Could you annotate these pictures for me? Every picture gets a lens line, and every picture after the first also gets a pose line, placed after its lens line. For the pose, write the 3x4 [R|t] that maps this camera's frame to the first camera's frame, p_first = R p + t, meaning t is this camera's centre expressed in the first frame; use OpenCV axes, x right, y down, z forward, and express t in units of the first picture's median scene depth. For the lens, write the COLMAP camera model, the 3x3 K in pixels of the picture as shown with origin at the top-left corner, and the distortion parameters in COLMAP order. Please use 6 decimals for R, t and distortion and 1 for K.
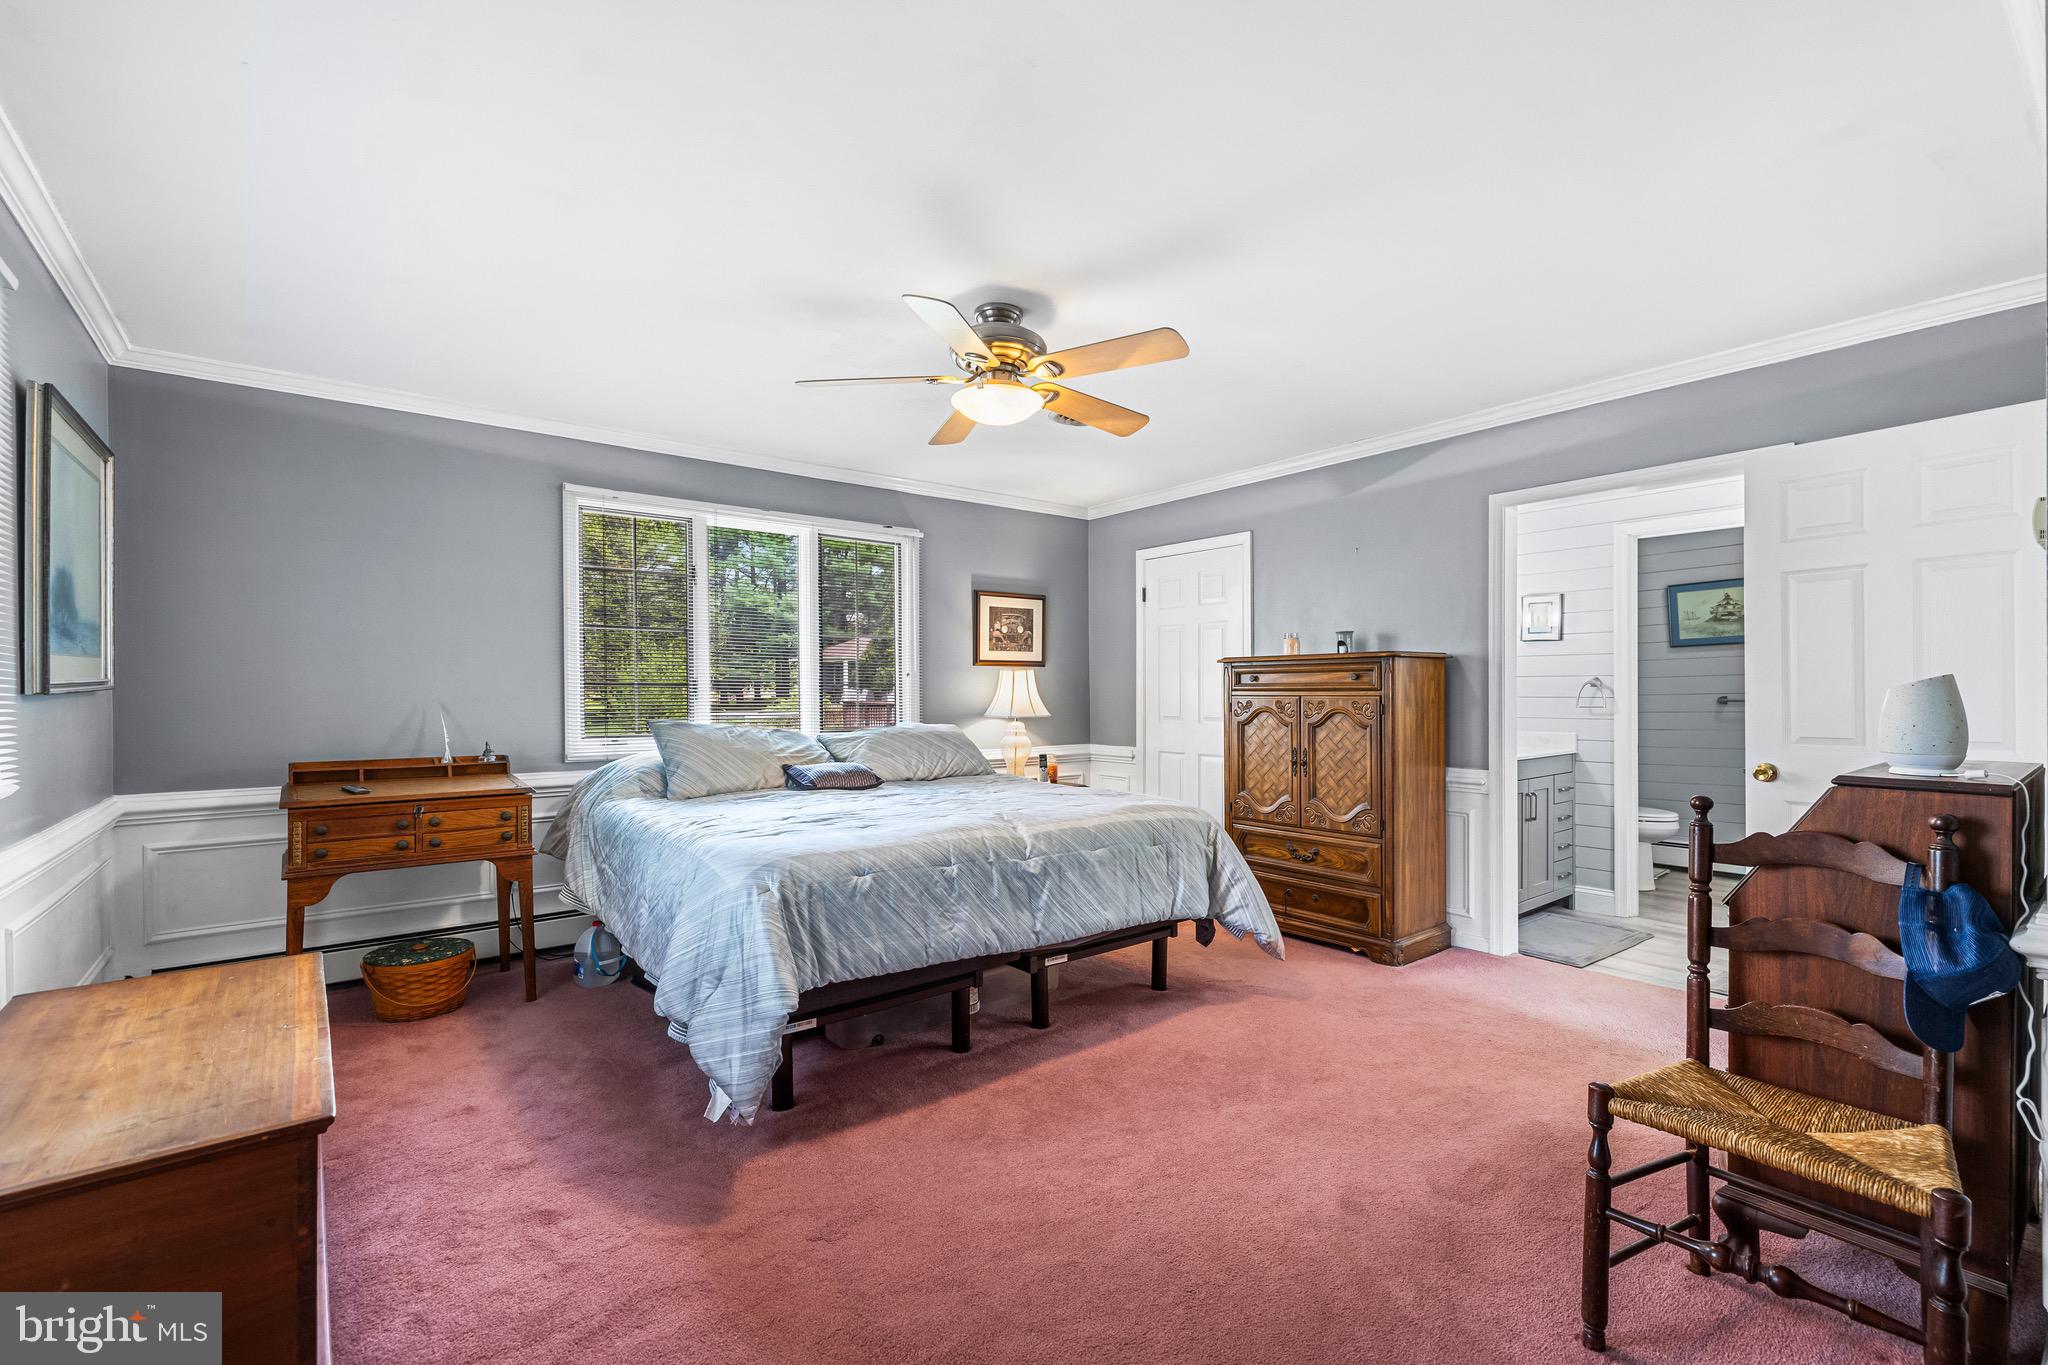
lens RADIAL K [[880.4, 0, 1024.1], [0, 880.4, 696.0], [0, 0, 1]] dist [0.001709, 0.002020]
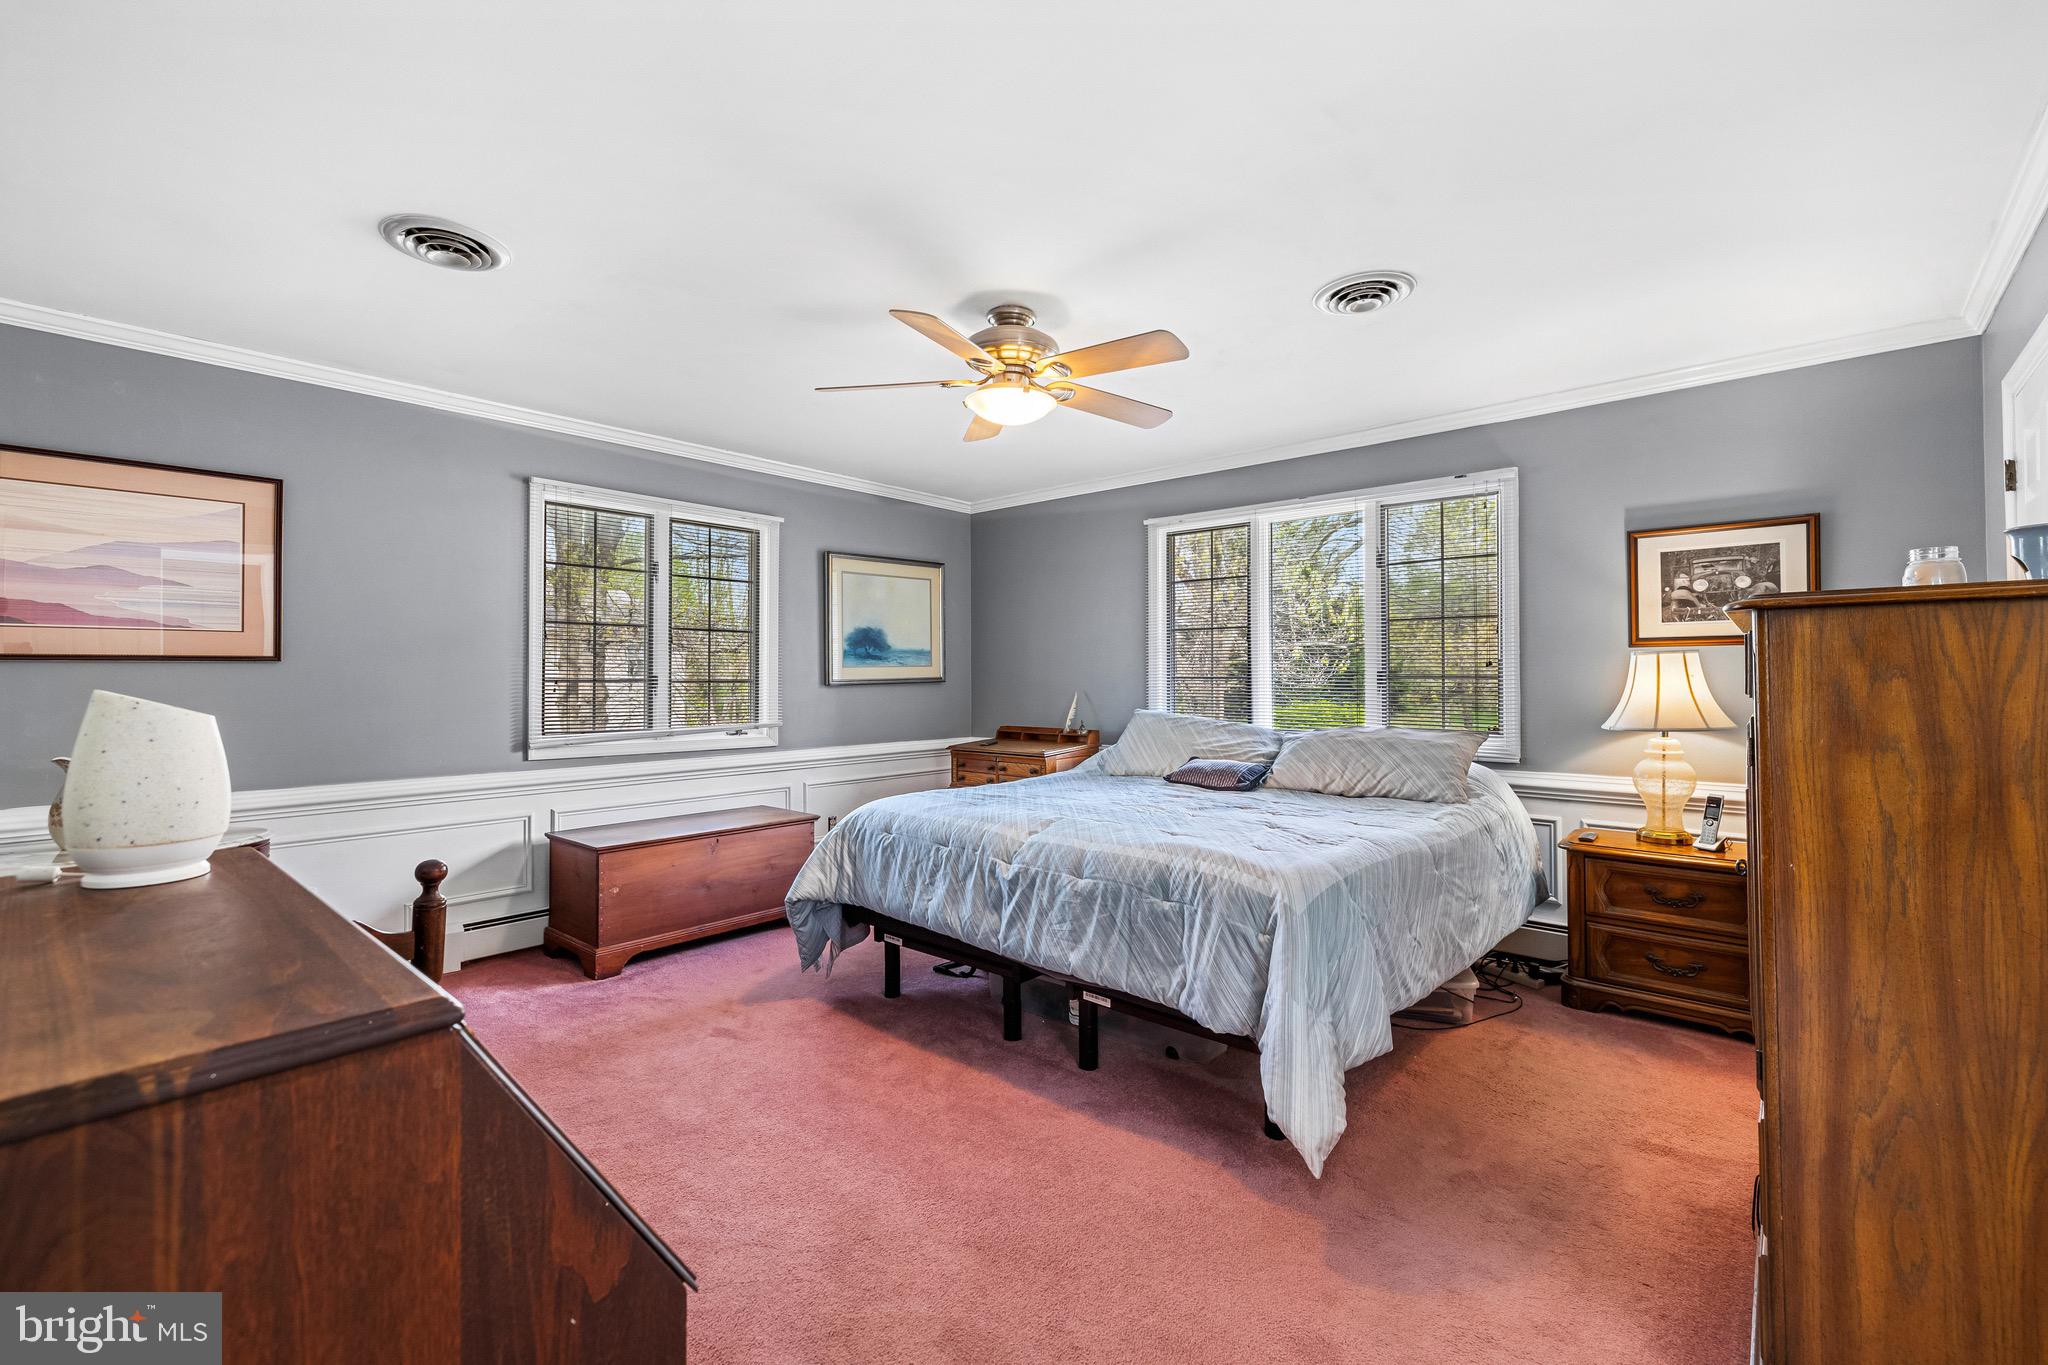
lens RADIAL K [[880.4, 0, 1027.0], [0, 880.4, 670.0], [0, 0, 1]] dist [0.001709, 0.002020]
pose [[0.180047, -0.004993, -0.983645, 0.503949], [-0.002632, 0.999981, -0.005558, -0.012646], [0.983655, 0.003589, 0.180030, 0.439757]]
